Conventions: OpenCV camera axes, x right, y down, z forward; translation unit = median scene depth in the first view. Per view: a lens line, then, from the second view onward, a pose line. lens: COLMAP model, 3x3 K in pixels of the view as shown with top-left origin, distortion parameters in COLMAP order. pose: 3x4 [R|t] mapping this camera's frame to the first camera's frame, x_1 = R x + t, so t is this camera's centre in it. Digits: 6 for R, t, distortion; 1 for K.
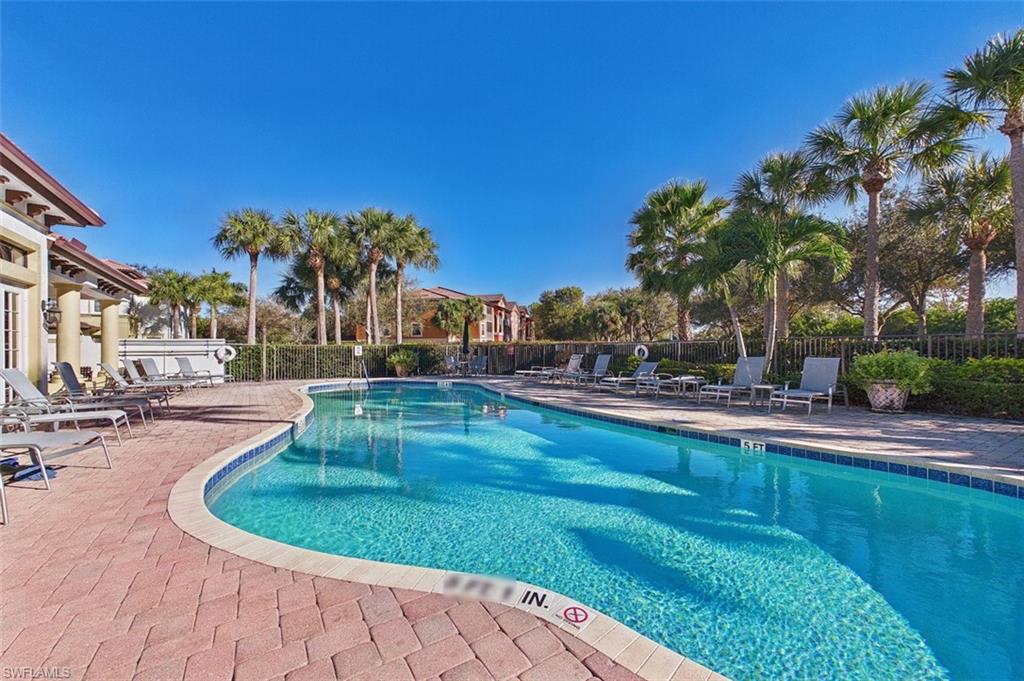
lens RADIAL K [[446.0, 0, 509.9], [0, 446.0, 348.5], [0, 0, 1]] dist [0.001500, -0.000089]
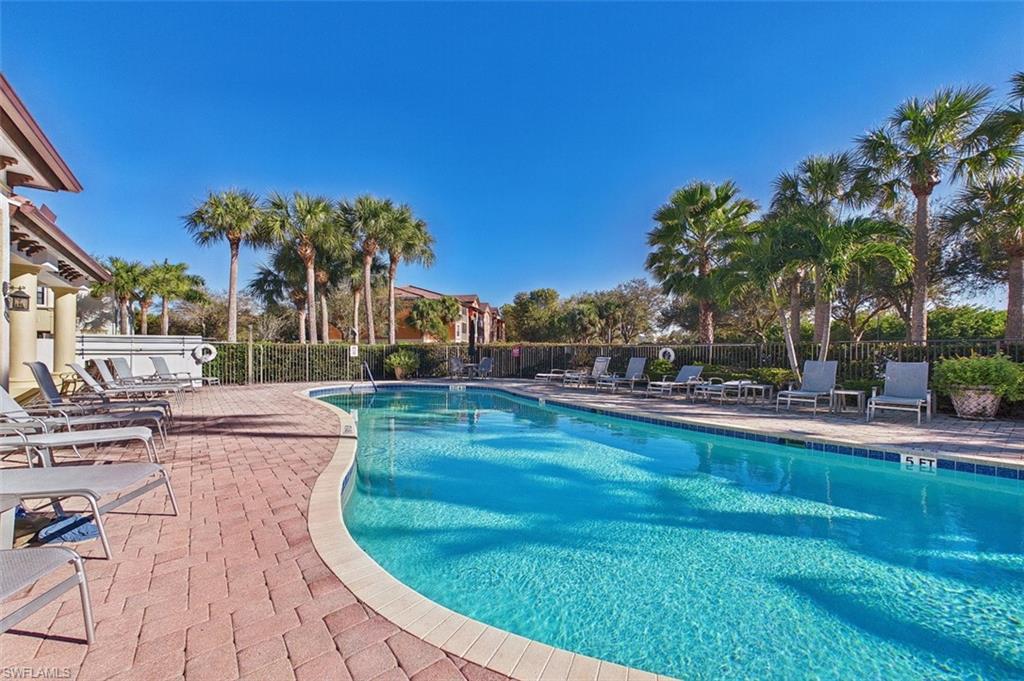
lens RADIAL K [[446.0, 0, 509.9], [0, 446.0, 348.5], [0, 0, 1]] dist [0.001500, -0.000089]
pose [[0.994858, 0.009396, 0.100840, -0.124529], [-0.008877, 0.999945, -0.005587, 0.002235], [-0.100887, 0.004663, 0.994887, 0.070556]]
